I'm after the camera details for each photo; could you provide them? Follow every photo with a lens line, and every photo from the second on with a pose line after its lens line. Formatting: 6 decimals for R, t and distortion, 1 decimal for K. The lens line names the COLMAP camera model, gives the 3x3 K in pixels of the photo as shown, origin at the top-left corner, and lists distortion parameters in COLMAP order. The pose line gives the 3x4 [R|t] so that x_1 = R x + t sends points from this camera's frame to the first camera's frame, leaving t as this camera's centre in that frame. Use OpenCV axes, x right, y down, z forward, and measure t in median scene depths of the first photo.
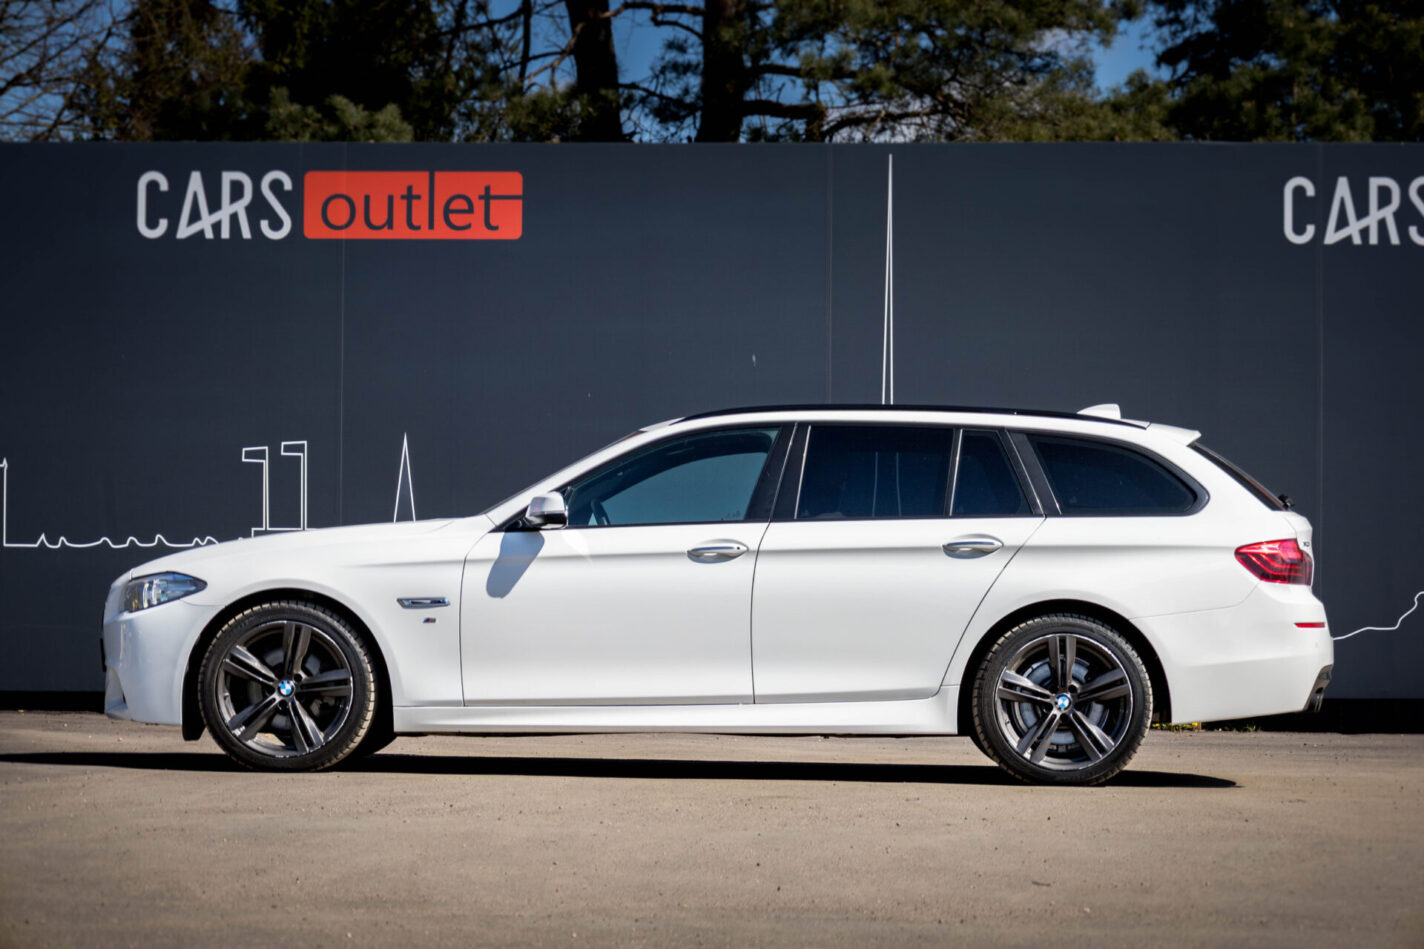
lens RADIAL K [[4190.6, 0, 726.0], [0, 4190.6, 472.2], [0, 0, 1]] dist [-0.213067, 0.000000]
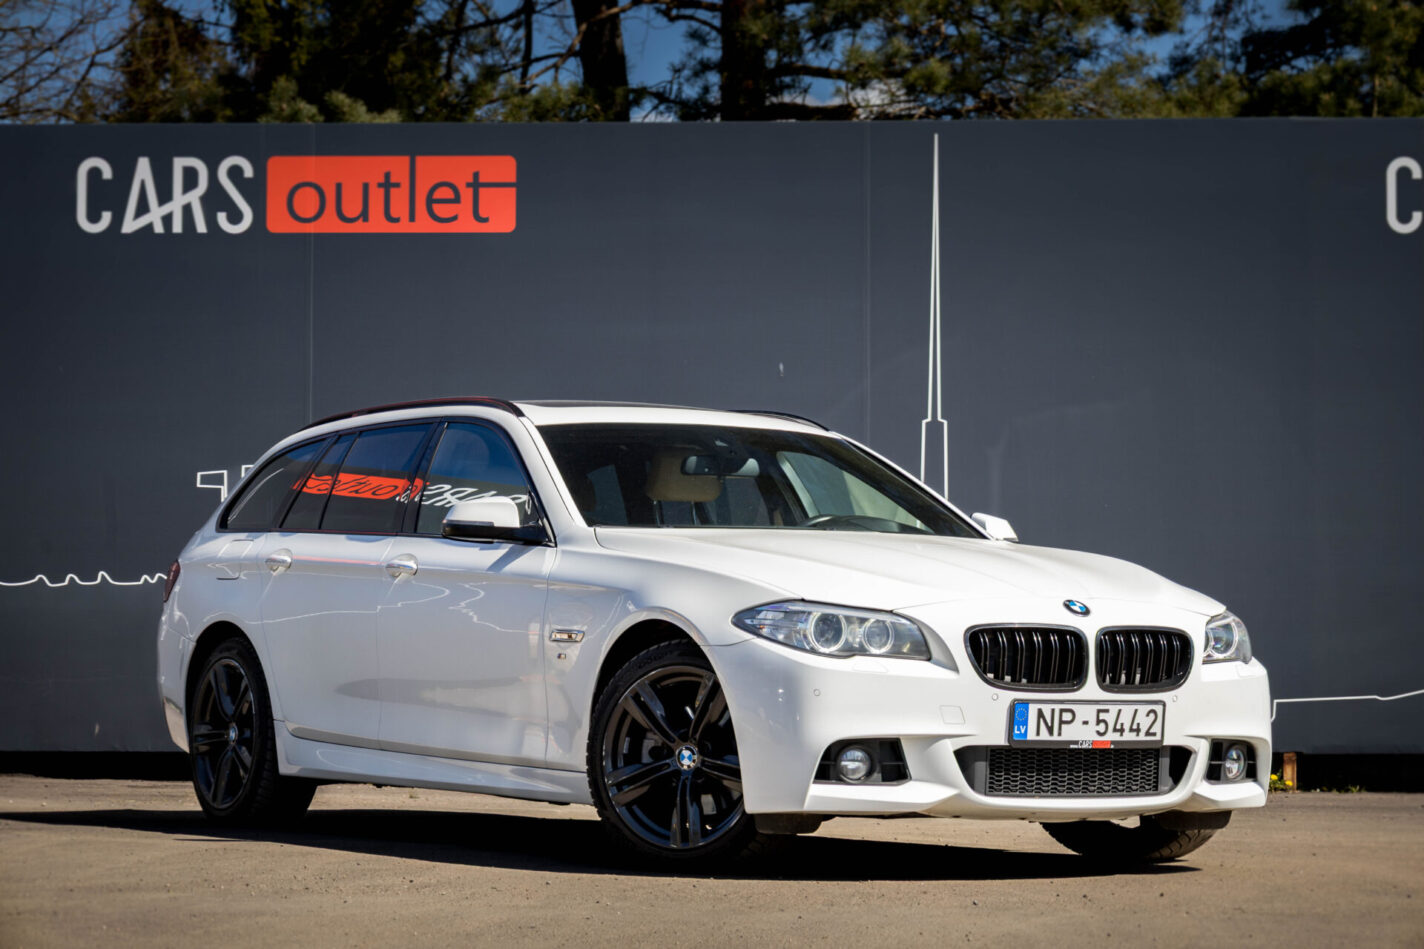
lens RADIAL K [[4190.6, 0, 697.3], [0, 4190.6, 476.4], [0, 0, 1]] dist [-0.213067, 0.000000]
pose [[0.999922, -0.004642, -0.011579, -0.000937], [0.004451, 0.999854, -0.016470, 0.009888], [0.011654, 0.016417, 0.999797, 0.126184]]
